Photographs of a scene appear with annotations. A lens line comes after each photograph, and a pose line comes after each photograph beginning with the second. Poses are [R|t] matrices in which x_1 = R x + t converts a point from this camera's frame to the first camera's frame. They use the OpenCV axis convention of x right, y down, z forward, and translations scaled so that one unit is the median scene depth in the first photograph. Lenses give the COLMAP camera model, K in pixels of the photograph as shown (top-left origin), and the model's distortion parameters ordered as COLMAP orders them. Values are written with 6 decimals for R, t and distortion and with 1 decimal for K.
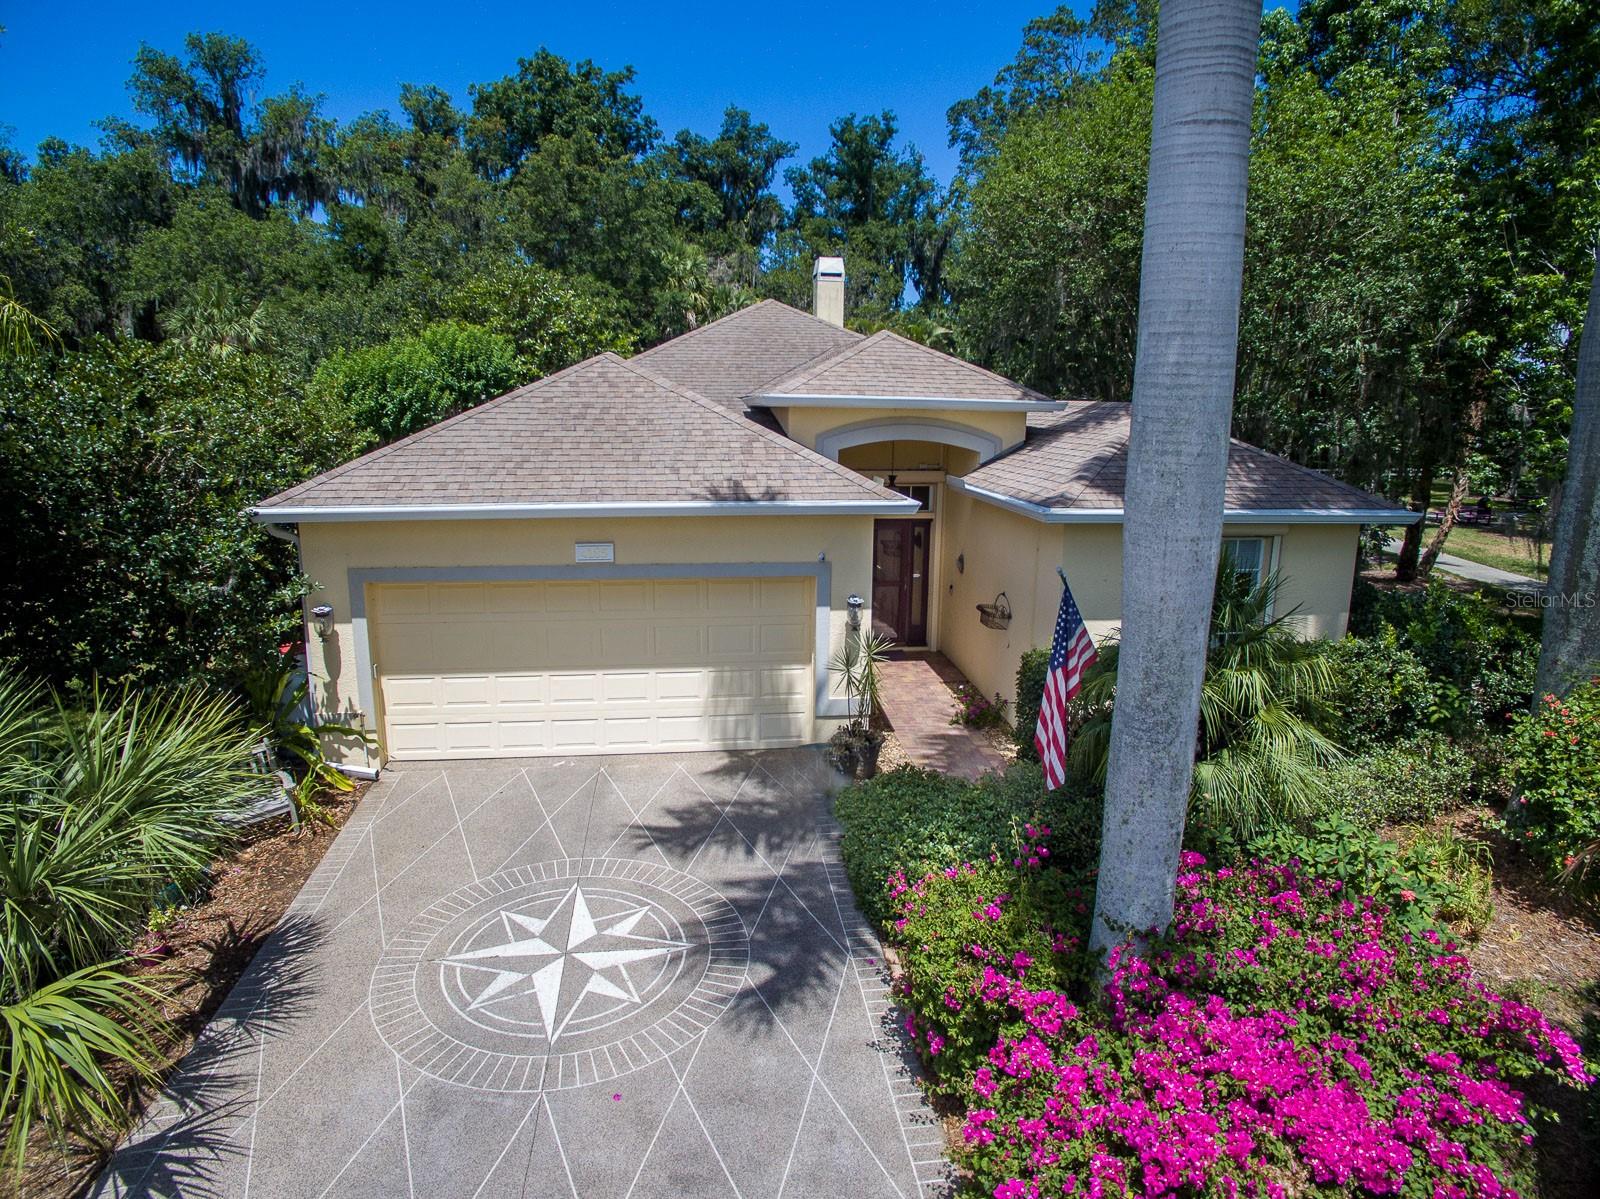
lens RADIAL K [[933.3, 0, 807.2], [0, 933.3, 591.5], [0, 0, 1]] dist [-0.120989, 0.081503]
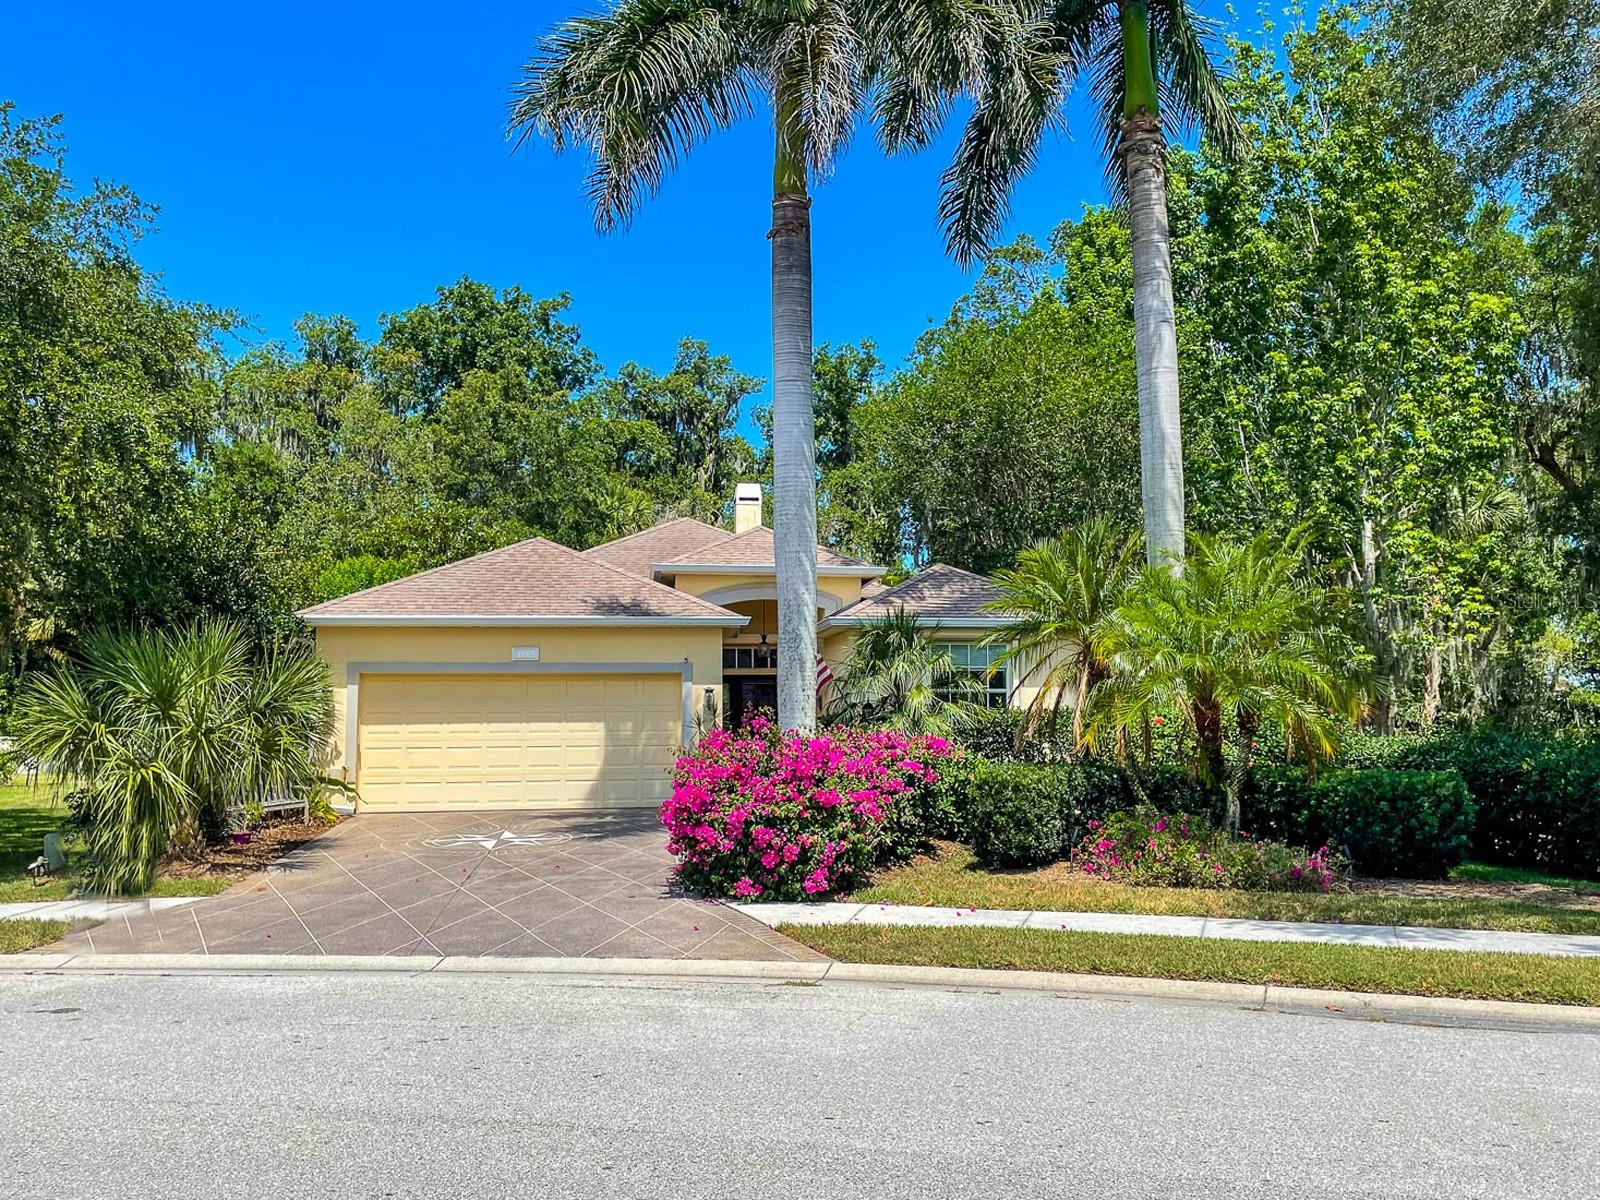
lens RADIAL K [[1379.8, 0, 835.6], [0, 1379.8, 634.9], [0, 0, 1]] dist [0.159805, -0.397350]
pose [[0.999798, -0.017924, 0.009141, 0.081459], [0.019712, 0.963677, -0.266342, 0.178481], [-0.004035, 0.266468, 0.963835, -0.380574]]
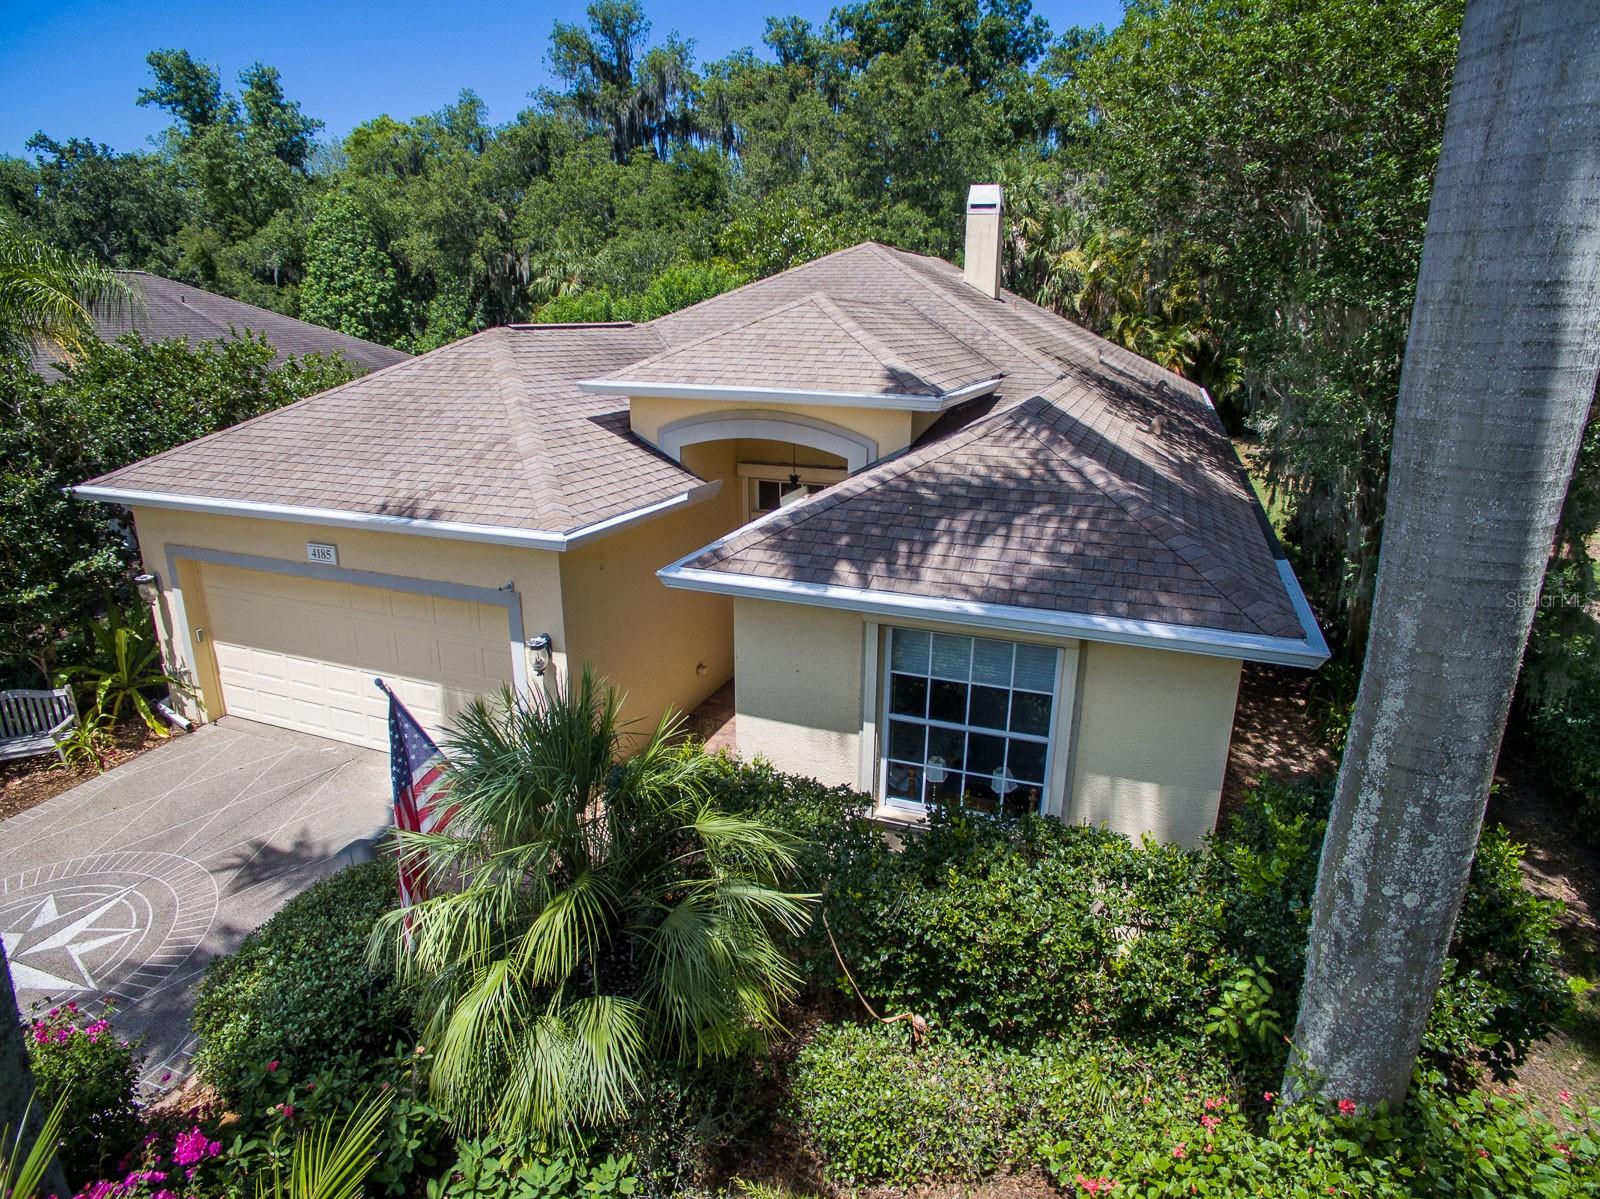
lens RADIAL K [[933.3, 0, 807.2], [0, 933.3, 591.5], [0, 0, 1]] dist [-0.120989, 0.081503]
pose [[0.874259, 0.135645, -0.466125, 0.236303], [-0.095844, 0.989500, 0.108187, -0.054314], [0.475905, -0.049908, 0.878079, 0.135832]]
